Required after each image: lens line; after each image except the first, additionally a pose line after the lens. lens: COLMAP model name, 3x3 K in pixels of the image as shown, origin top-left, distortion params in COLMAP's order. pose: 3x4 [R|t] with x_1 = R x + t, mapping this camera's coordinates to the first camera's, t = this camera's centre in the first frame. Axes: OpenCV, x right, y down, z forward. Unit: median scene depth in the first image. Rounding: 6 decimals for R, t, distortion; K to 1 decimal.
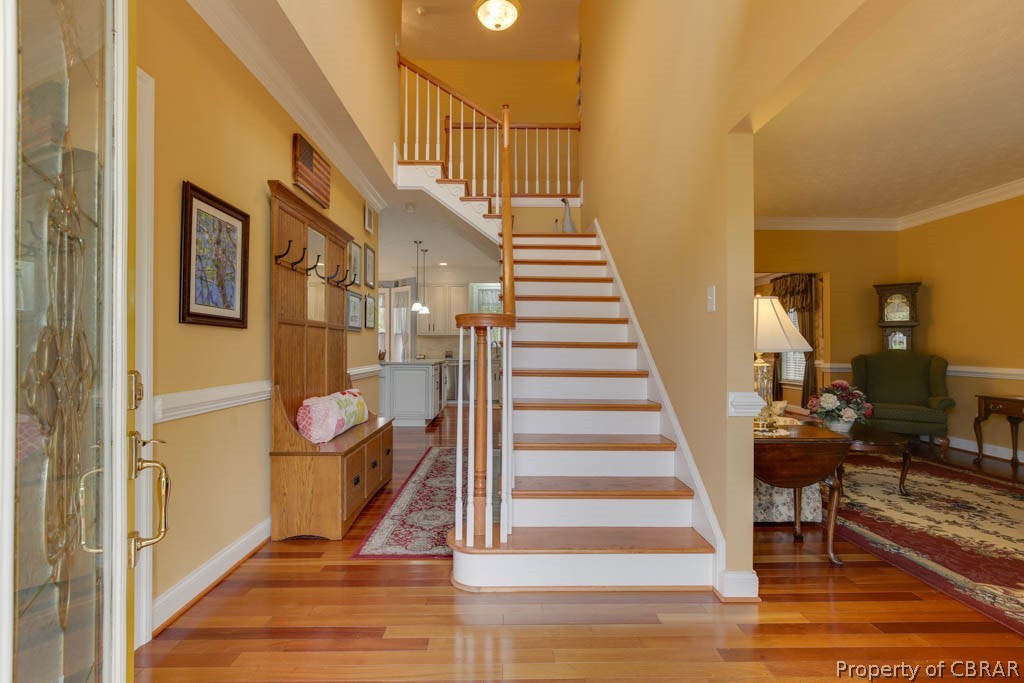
lens RADIAL K [[473.0, 0, 509.8], [0, 473.0, 340.1], [0, 0, 1]] dist [0.002443, 0.000366]
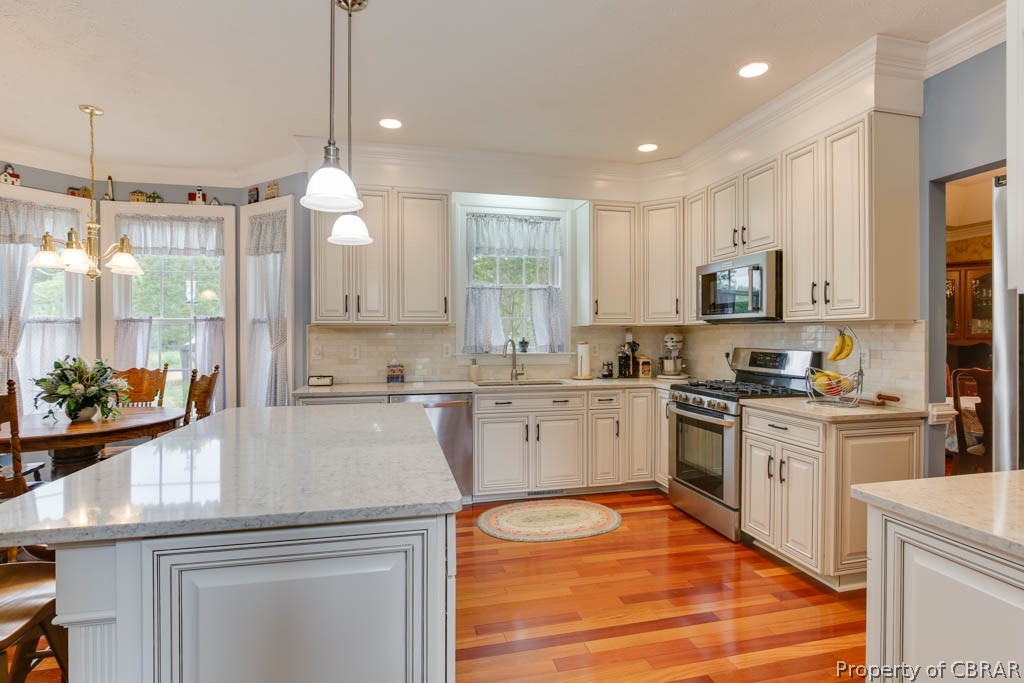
lens RADIAL K [[521.5, 0, 510.5], [0, 521.5, 339.0], [0, 0, 1]] dist [-0.000485, 0.000024]
pose [[0.980676, -0.004960, 0.195574, -0.118353], [0.003161, 0.999950, 0.009510, -0.002344], [-0.195611, -0.008708, 0.980643, 0.545527]]
